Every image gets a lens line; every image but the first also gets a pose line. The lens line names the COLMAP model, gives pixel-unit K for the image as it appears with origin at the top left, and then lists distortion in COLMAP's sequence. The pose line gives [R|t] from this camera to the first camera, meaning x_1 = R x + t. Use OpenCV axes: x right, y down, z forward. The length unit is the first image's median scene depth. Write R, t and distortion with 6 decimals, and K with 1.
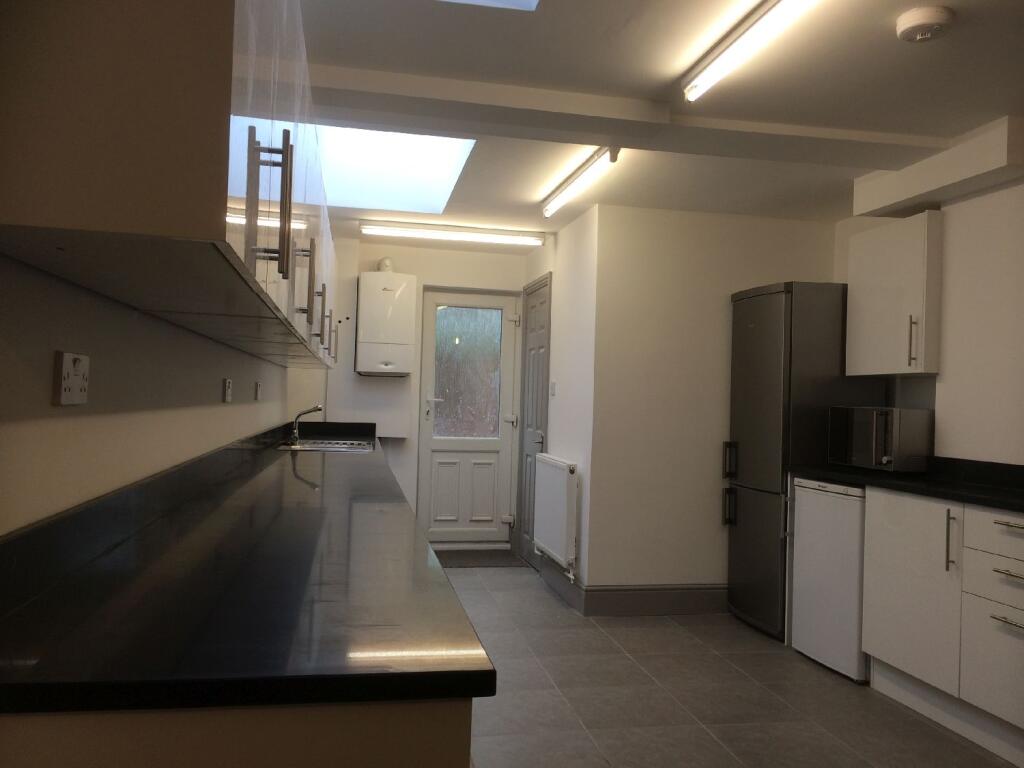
lens RADIAL K [[881.5, 0, 512.0], [0, 881.5, 384.0], [0, 0, 1]] dist [0.112809, 0.000587]
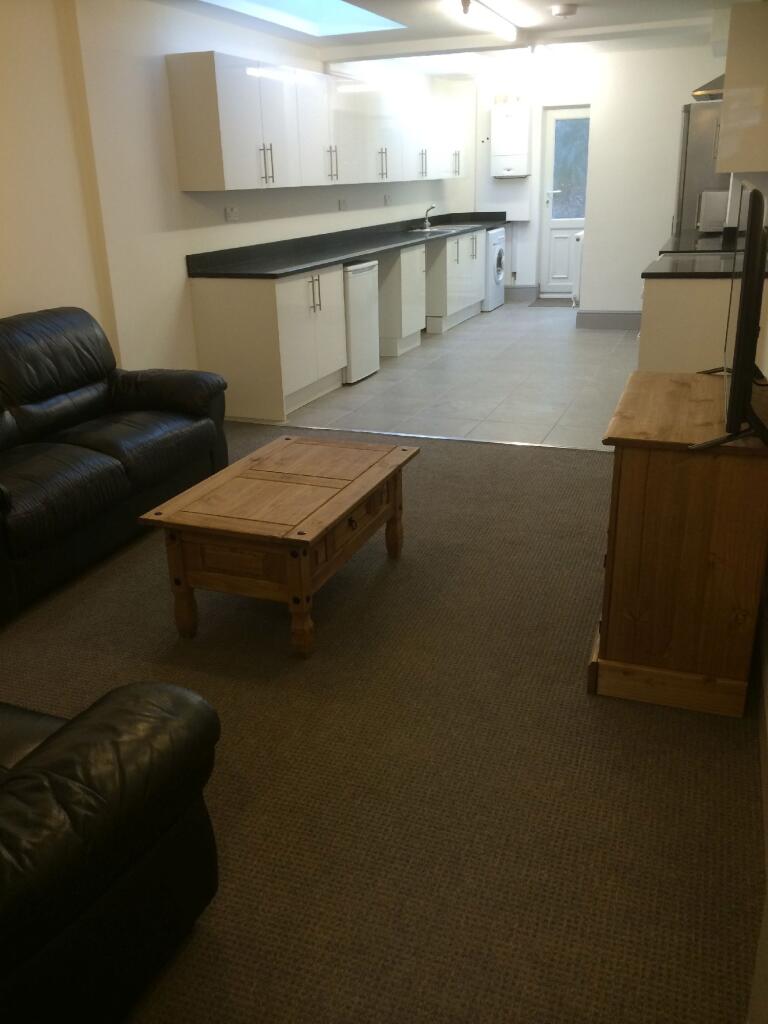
lens RADIAL K [[881.5, 0, 384.0], [0, 881.5, 512.0], [0, 0, 1]] dist [0.112809, 0.000587]
pose [[0.851079, 0.132077, -0.508154, 0.529489], [0.064164, 0.934424, 0.350335, -0.027193], [0.521102, -0.330768, 0.786794, -0.524195]]
